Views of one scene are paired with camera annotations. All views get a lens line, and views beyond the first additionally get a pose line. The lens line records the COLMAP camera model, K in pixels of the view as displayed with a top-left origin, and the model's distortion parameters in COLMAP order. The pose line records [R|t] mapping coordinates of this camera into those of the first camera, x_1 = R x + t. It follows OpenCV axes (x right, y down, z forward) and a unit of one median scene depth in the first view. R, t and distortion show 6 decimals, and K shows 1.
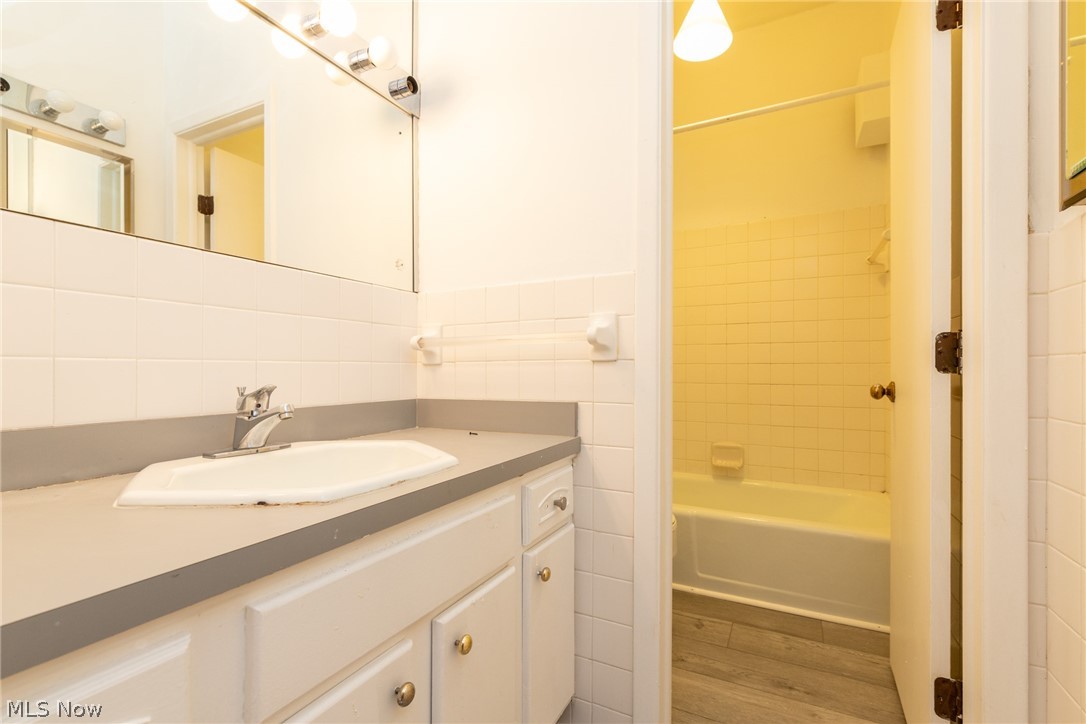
lens RADIAL K [[487.1, 0, 543.0], [0, 487.1, 362.0], [0, 0, 1]] dist [-0.002504, 0.000105]
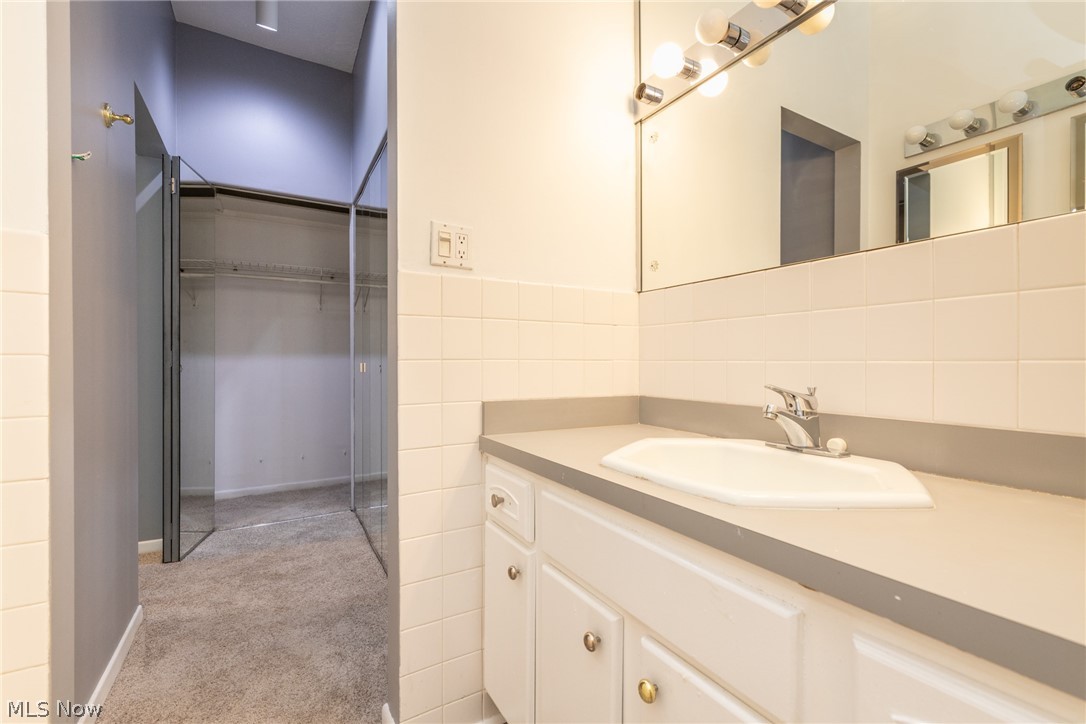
lens RADIAL K [[487.1, 0, 543.0], [0, 487.1, 362.0], [0, 0, 1]] dist [-0.002504, 0.000105]
pose [[-0.550342, -0.005975, -0.834918, 0.666449], [0.000775, 0.999970, -0.007666, 0.005575], [0.834939, -0.004866, -0.550321, 1.333640]]
